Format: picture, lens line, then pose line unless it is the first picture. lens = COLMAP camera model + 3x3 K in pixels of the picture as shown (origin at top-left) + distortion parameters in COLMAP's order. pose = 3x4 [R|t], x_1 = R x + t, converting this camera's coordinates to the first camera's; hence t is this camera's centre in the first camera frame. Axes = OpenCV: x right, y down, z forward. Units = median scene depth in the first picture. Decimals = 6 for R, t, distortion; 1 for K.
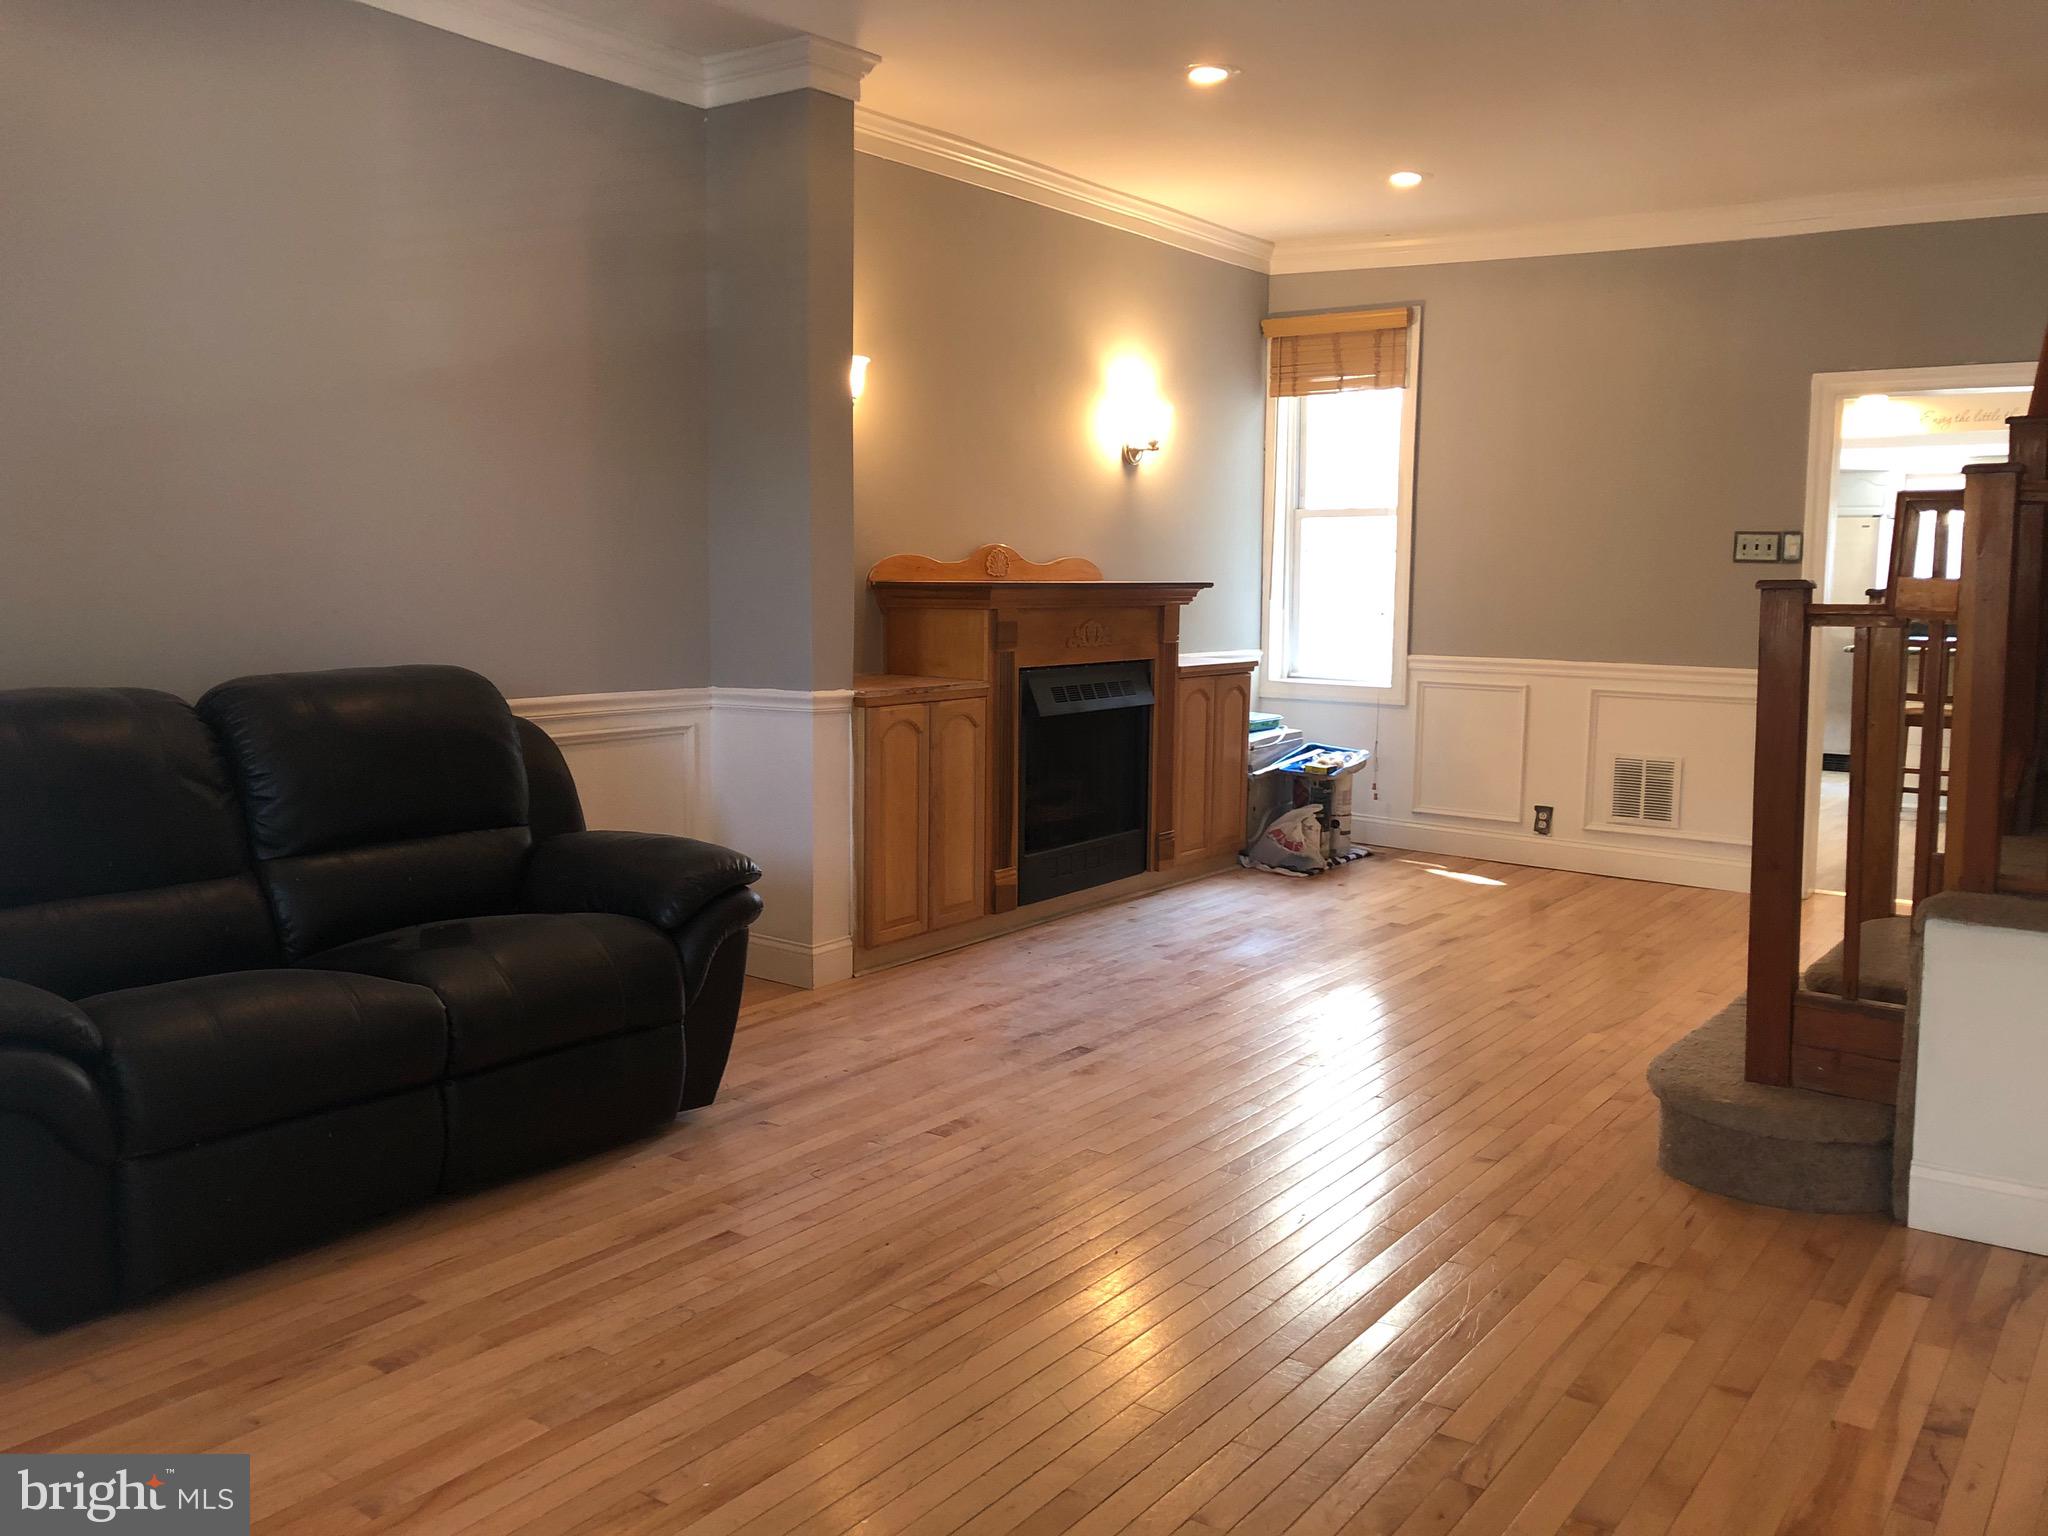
lens RADIAL K [[1650.8, 0, 1024.0], [0, 1650.8, 768.0], [0, 0, 1]] dist [0.003267, 0.001813]
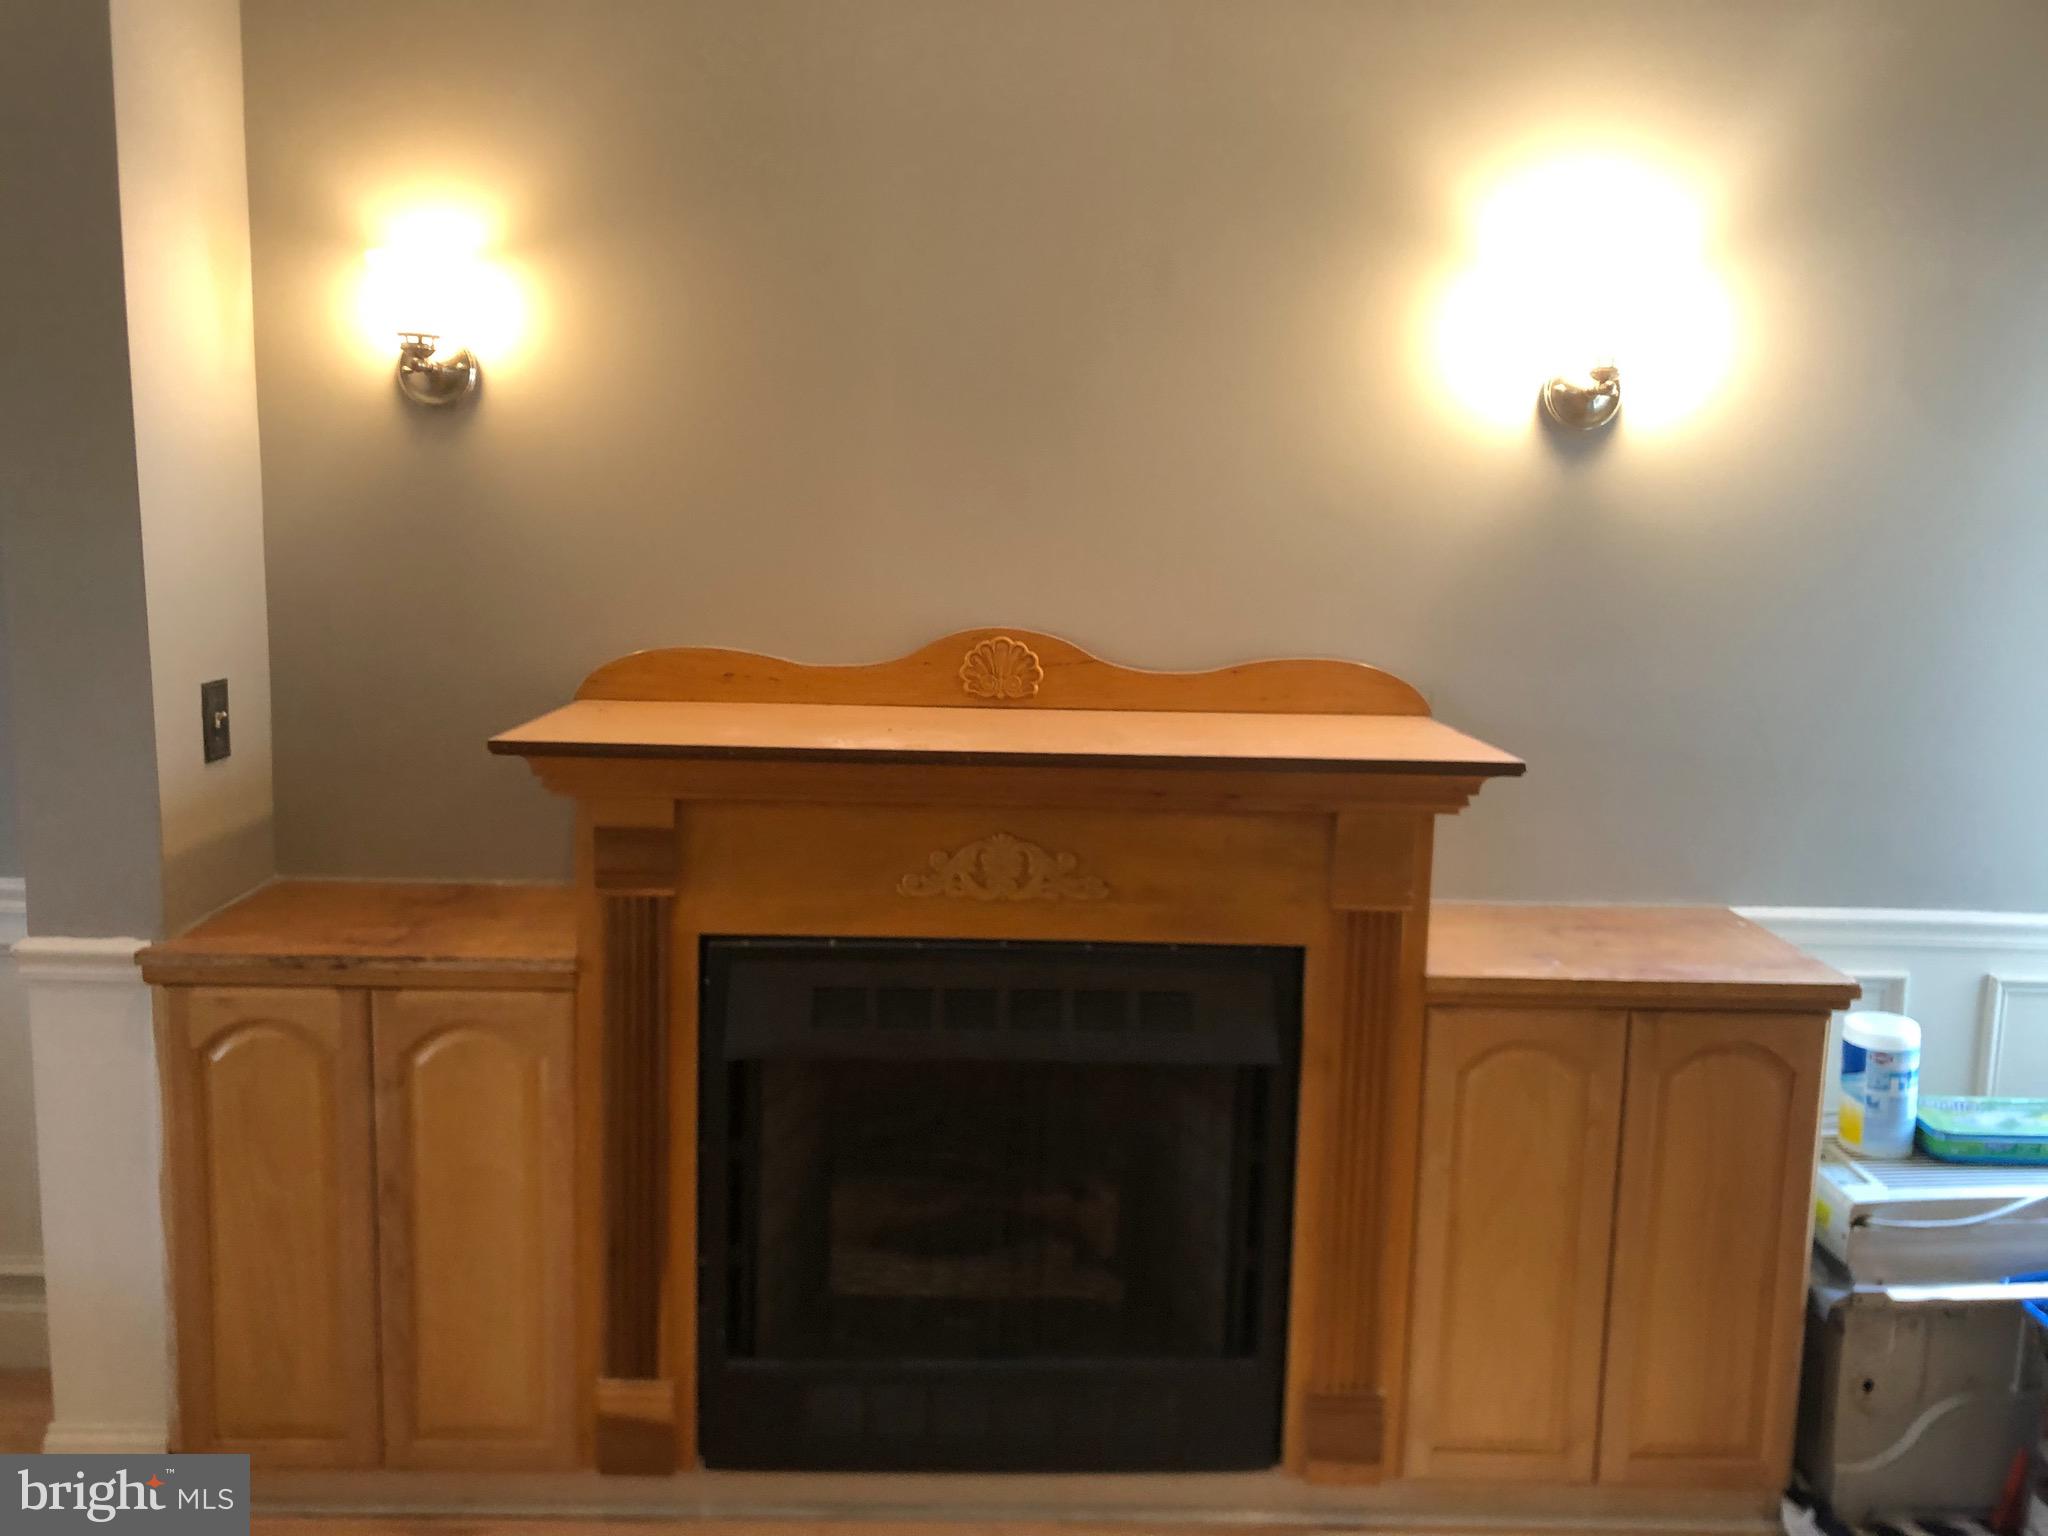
lens RADIAL K [[1650.8, 0, 1024.0], [0, 1650.8, 768.0], [0, 0, 1]] dist [0.003267, 0.001813]
pose [[0.595269, 0.119933, -0.794525, 0.580628], [-0.111929, 0.991534, 0.065813, -0.215373], [0.795693, 0.049754, 0.603654, 1.236376]]
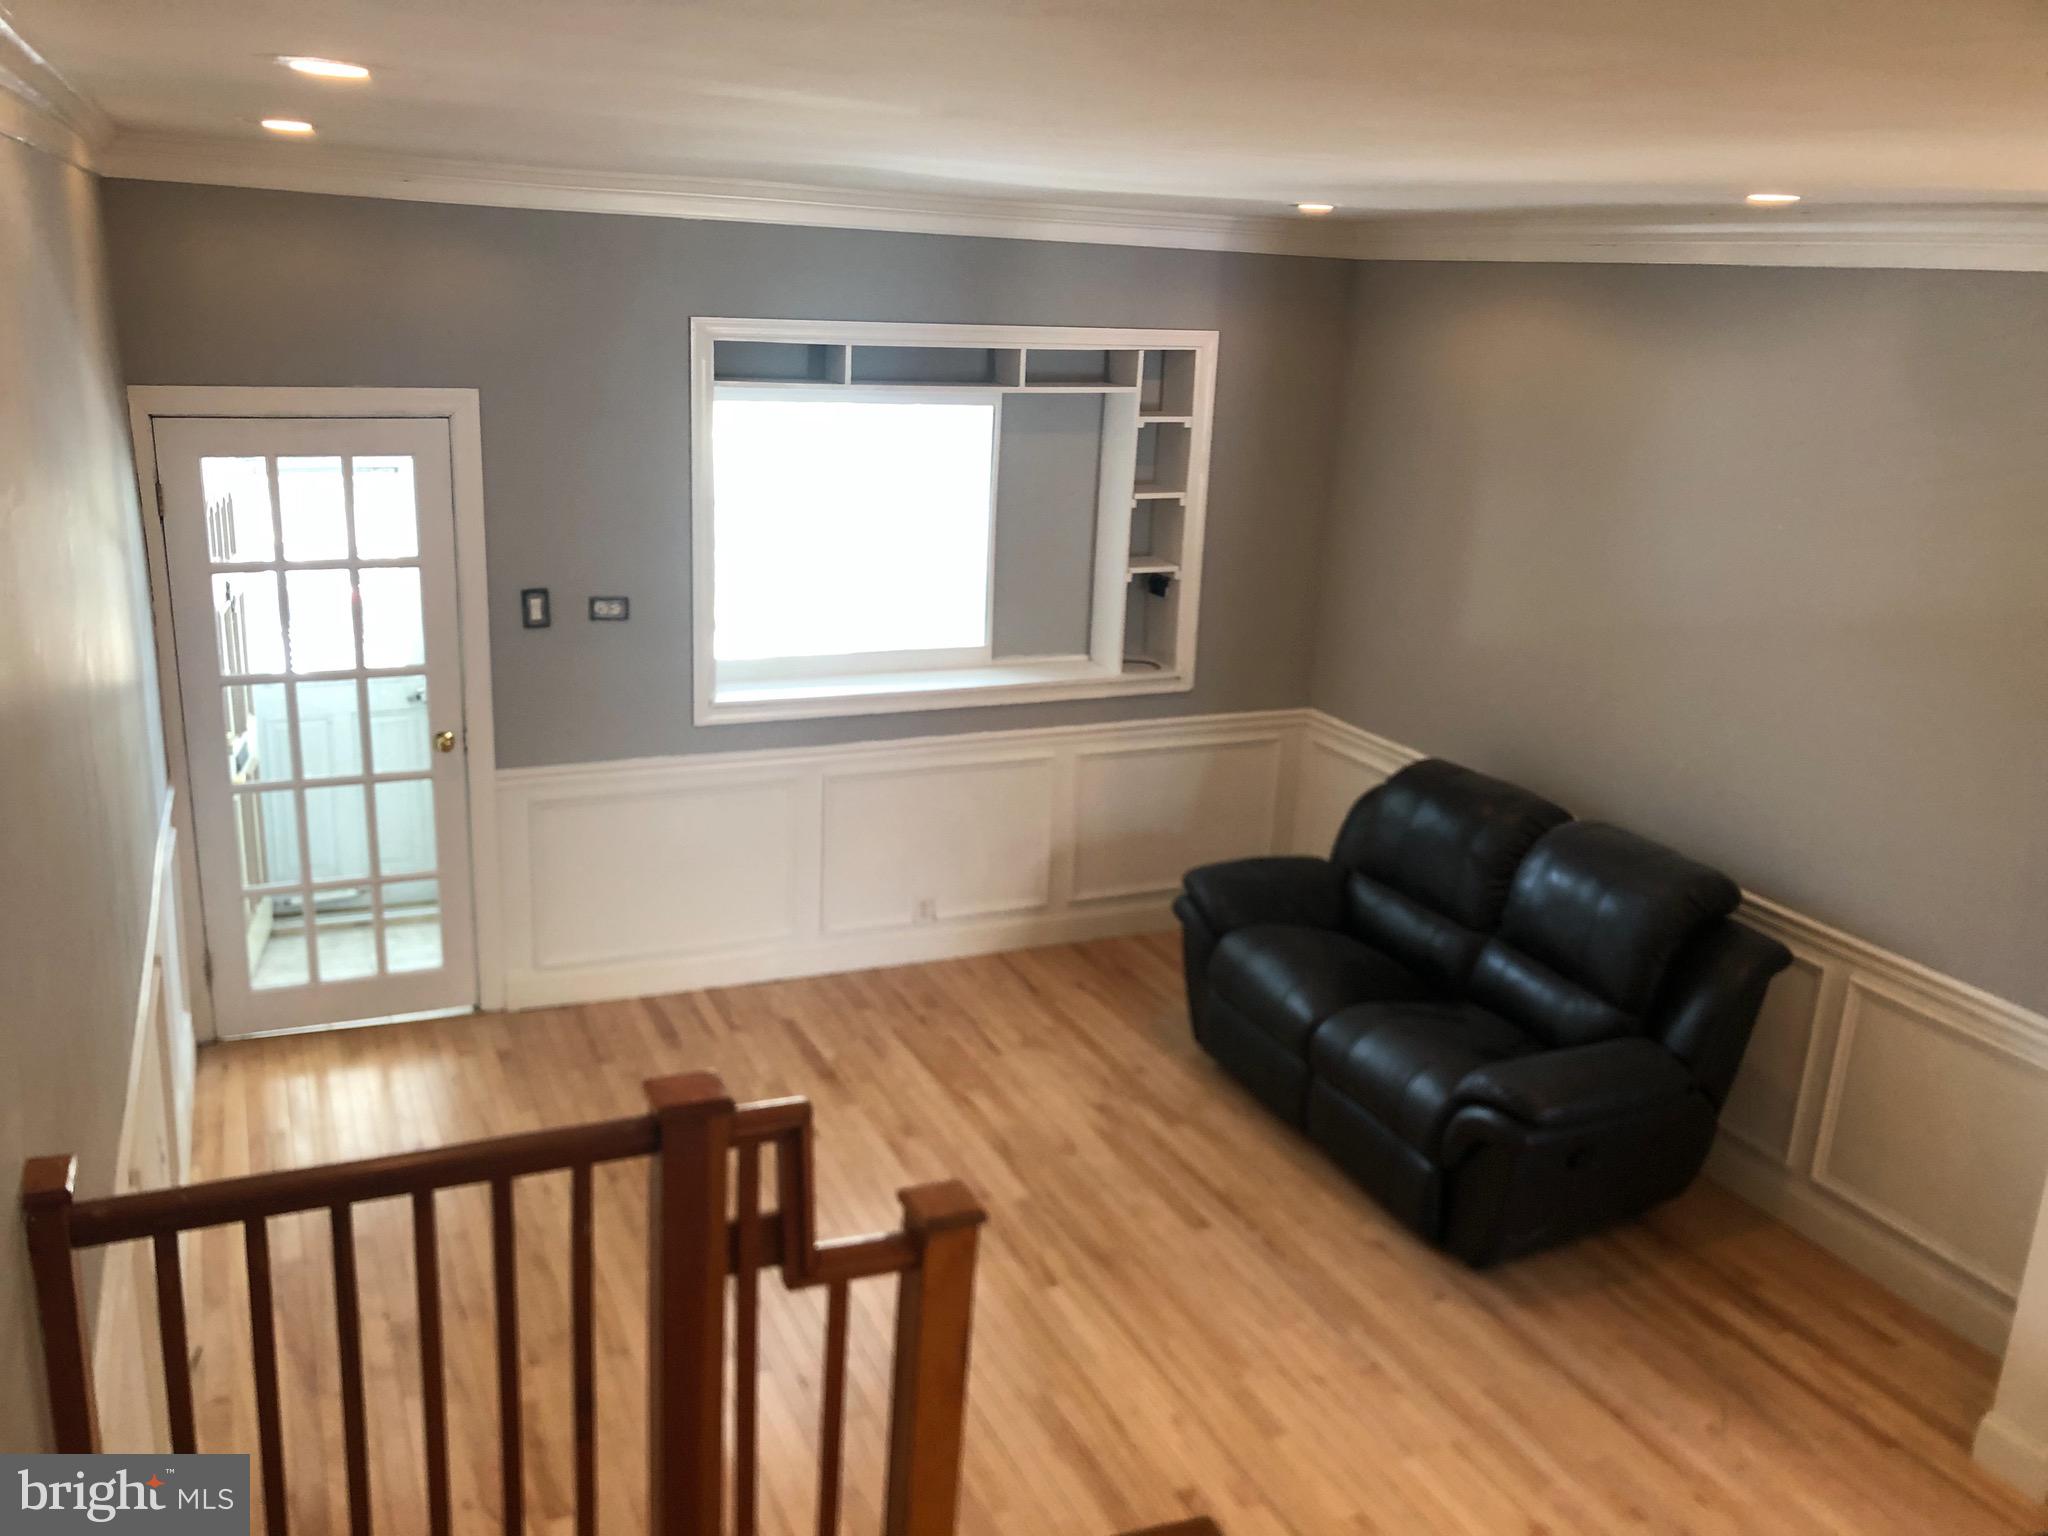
lens RADIAL K [[1693.2, 0, 1007.6], [0, 1693.2, 770.1], [0, 0, 1]] dist [0.098417, -0.197828]
pose [[-0.499192, 0.210728, -0.840477, 0.911081], [-0.150610, 0.934111, 0.323657, -0.462094], [0.853302, 0.288152, -0.434563, 1.171724]]
